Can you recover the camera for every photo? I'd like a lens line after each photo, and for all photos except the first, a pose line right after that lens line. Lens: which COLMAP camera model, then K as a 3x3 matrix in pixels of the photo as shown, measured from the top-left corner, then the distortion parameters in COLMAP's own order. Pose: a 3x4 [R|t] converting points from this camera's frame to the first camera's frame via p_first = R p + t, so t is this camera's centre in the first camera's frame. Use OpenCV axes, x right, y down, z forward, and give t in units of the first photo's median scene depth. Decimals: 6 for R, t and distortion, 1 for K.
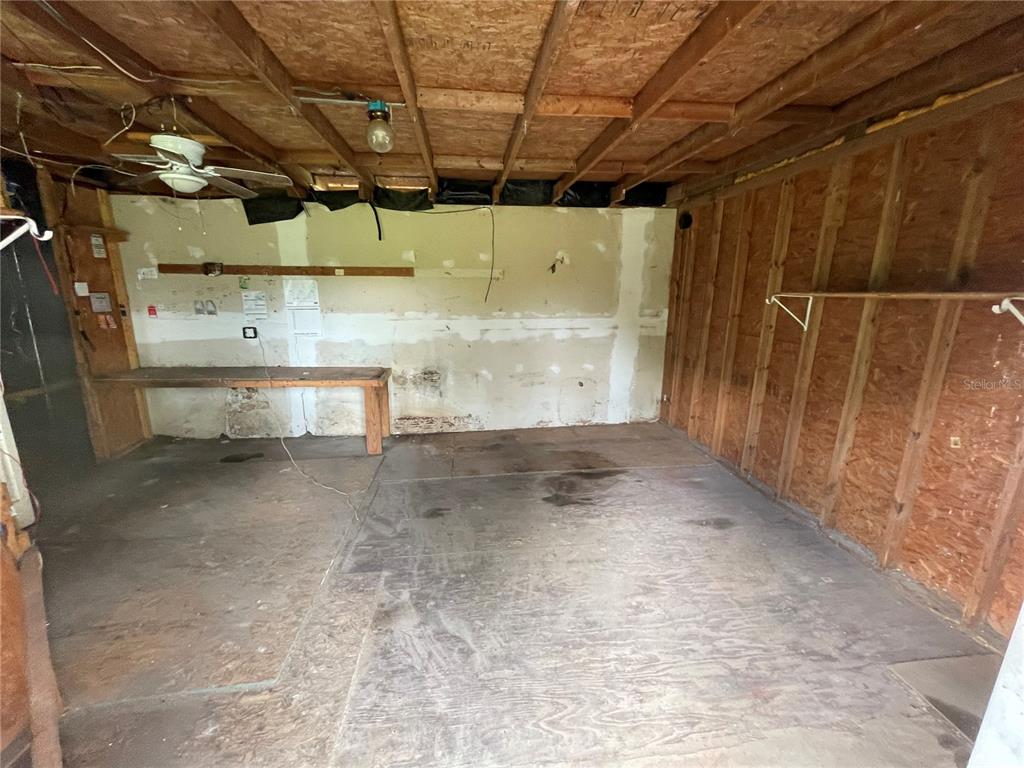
lens RADIAL K [[415.2, 0, 510.6], [0, 415.2, 383.7], [0, 0, 1]] dist [-0.001475, -0.000144]
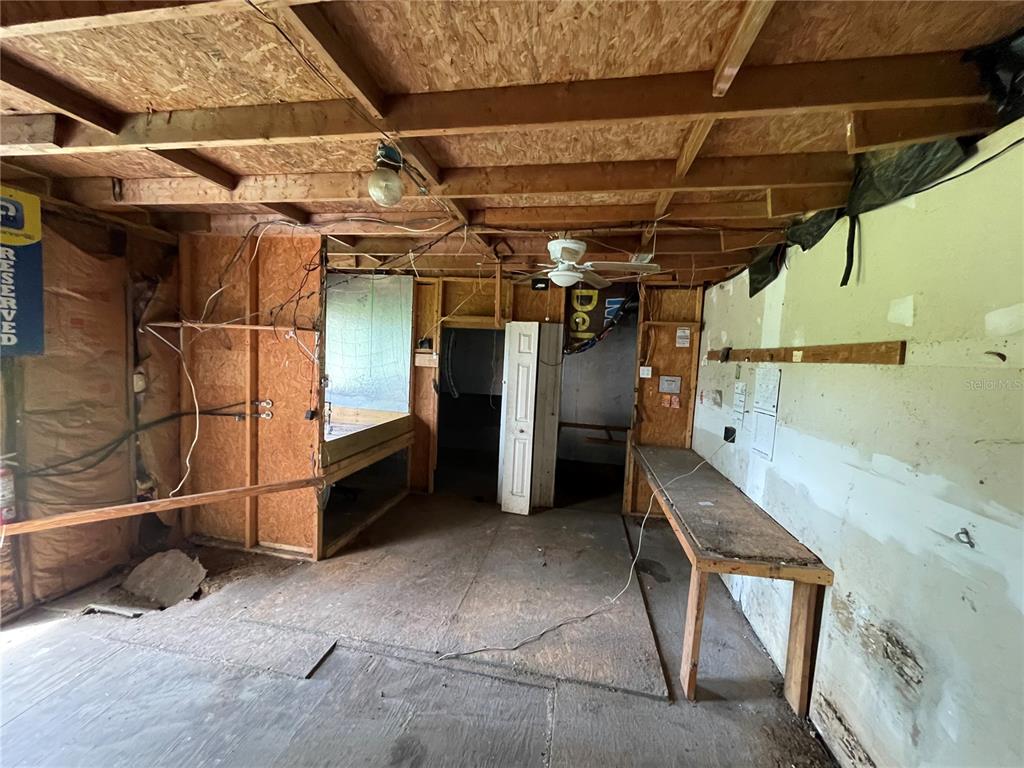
lens RADIAL K [[415.2, 0, 511.5], [0, 415.2, 380.9], [0, 0, 1]] dist [-0.001475, -0.000144]
pose [[-0.274104, 0.039354, -0.960895, 0.217672], [-0.260938, 0.958637, 0.113696, -0.201696], [0.925623, 0.281899, -0.252497, 0.799005]]
